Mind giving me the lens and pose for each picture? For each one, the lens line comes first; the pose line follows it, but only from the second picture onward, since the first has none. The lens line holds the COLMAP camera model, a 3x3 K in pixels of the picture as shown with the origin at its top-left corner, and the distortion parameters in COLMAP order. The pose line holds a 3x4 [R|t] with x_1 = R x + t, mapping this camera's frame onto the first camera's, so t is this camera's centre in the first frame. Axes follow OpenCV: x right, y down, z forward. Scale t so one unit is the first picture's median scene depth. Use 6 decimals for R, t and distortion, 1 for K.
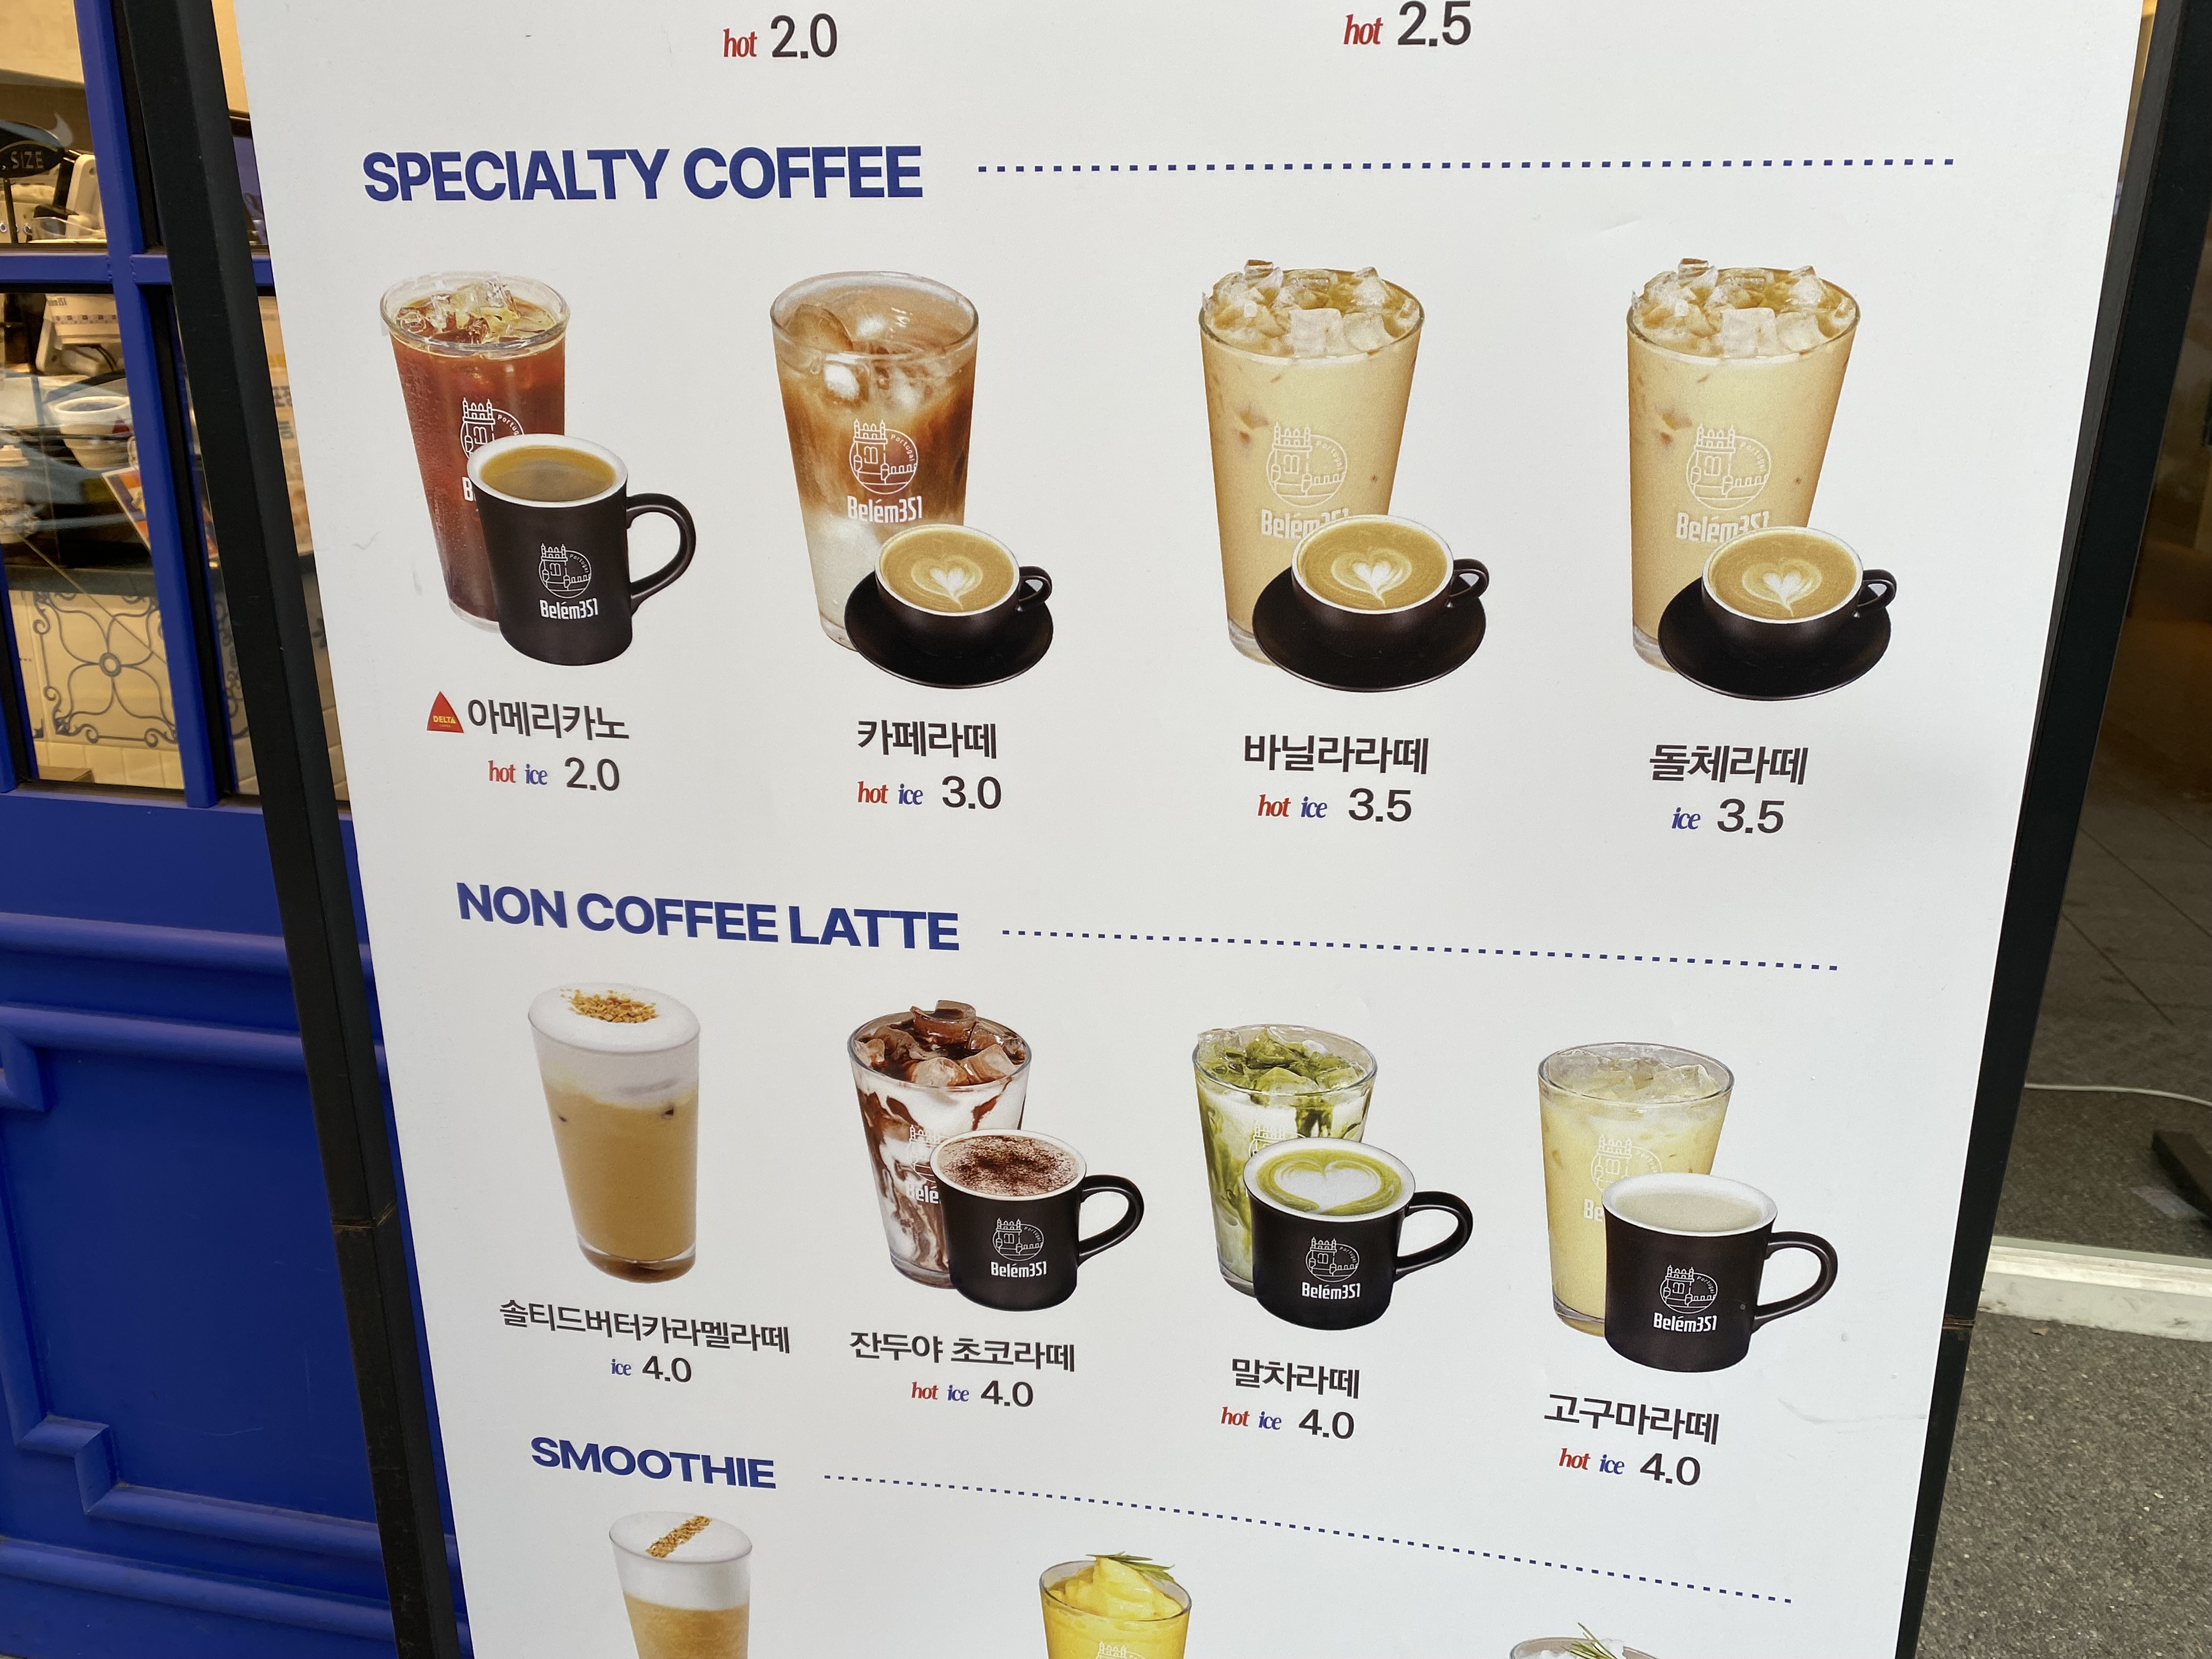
lens RADIAL K [[1647.0, 0, 1107.4], [0, 1647.0, 776.2], [0, 0, 1]] dist [0.005421, -0.007497]
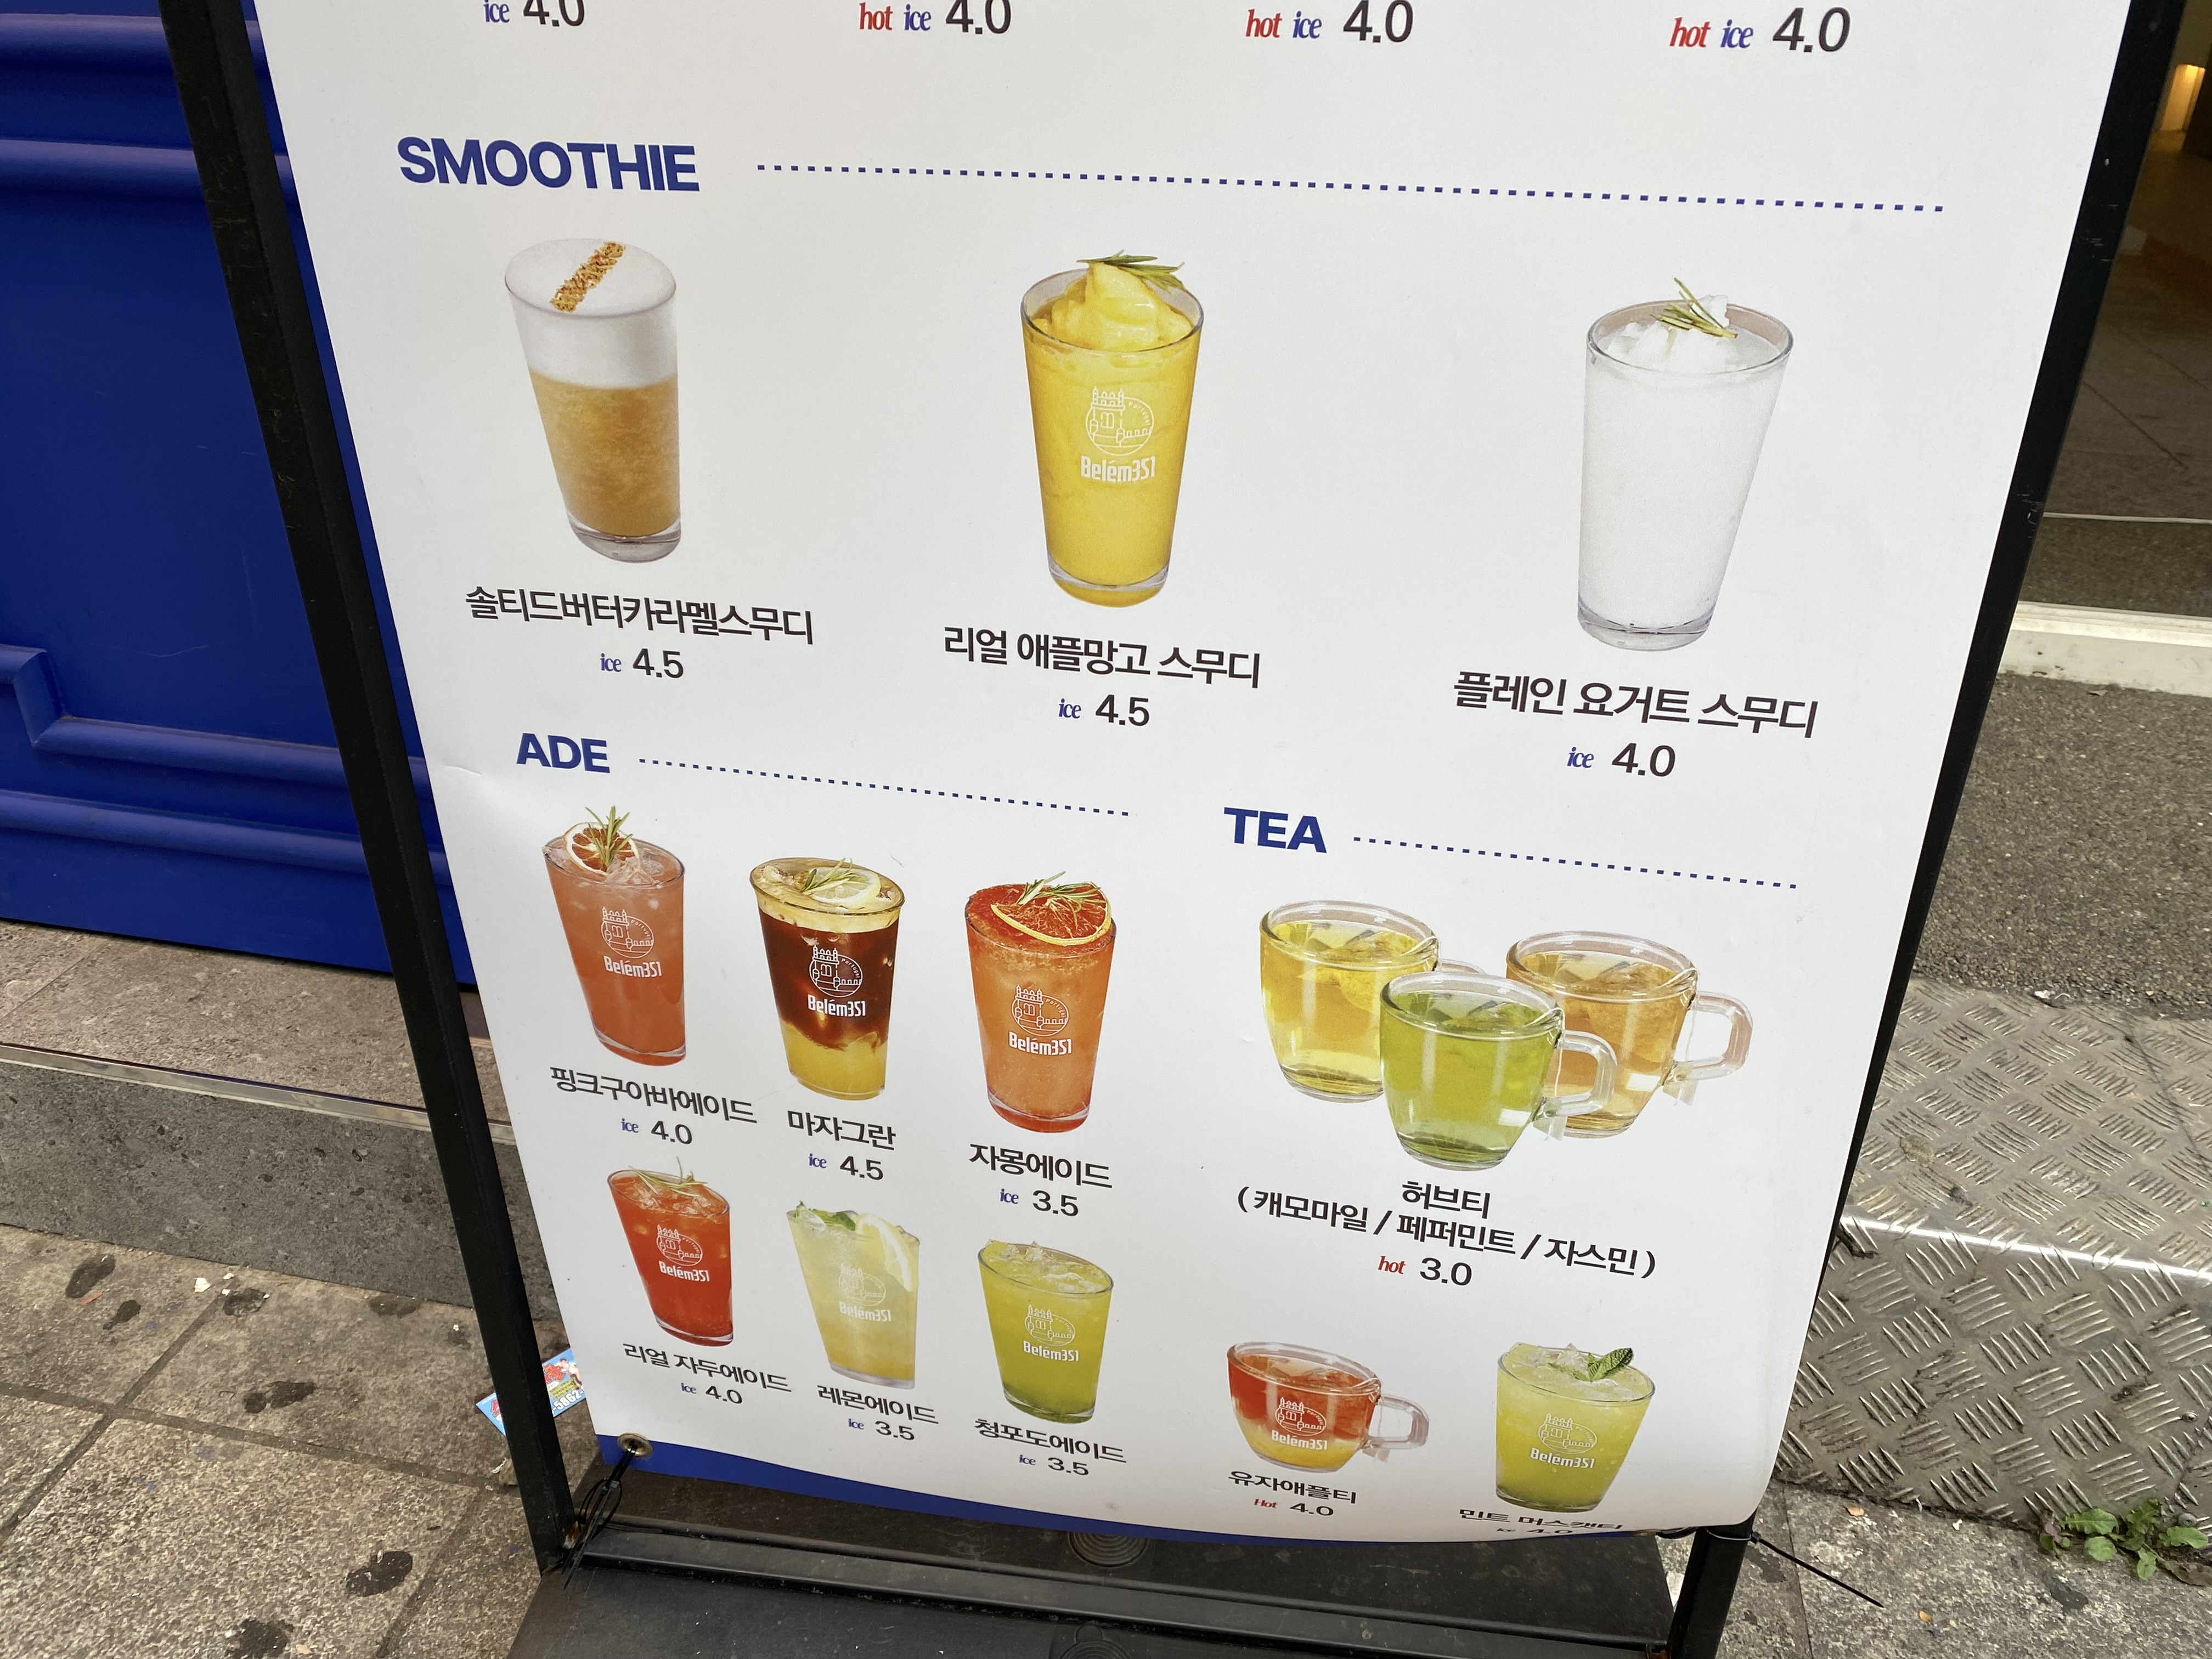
lens RADIAL K [[1668.9, 0, 1147.3], [0, 1668.9, 713.1], [0, 0, 1]] dist [0.023844, 0.000843]
pose [[0.999826, 0.015745, 0.009999, 0.017078], [-0.017328, 0.982453, 0.185701, 0.527155], [-0.006900, -0.185842, 0.982555, 0.131511]]
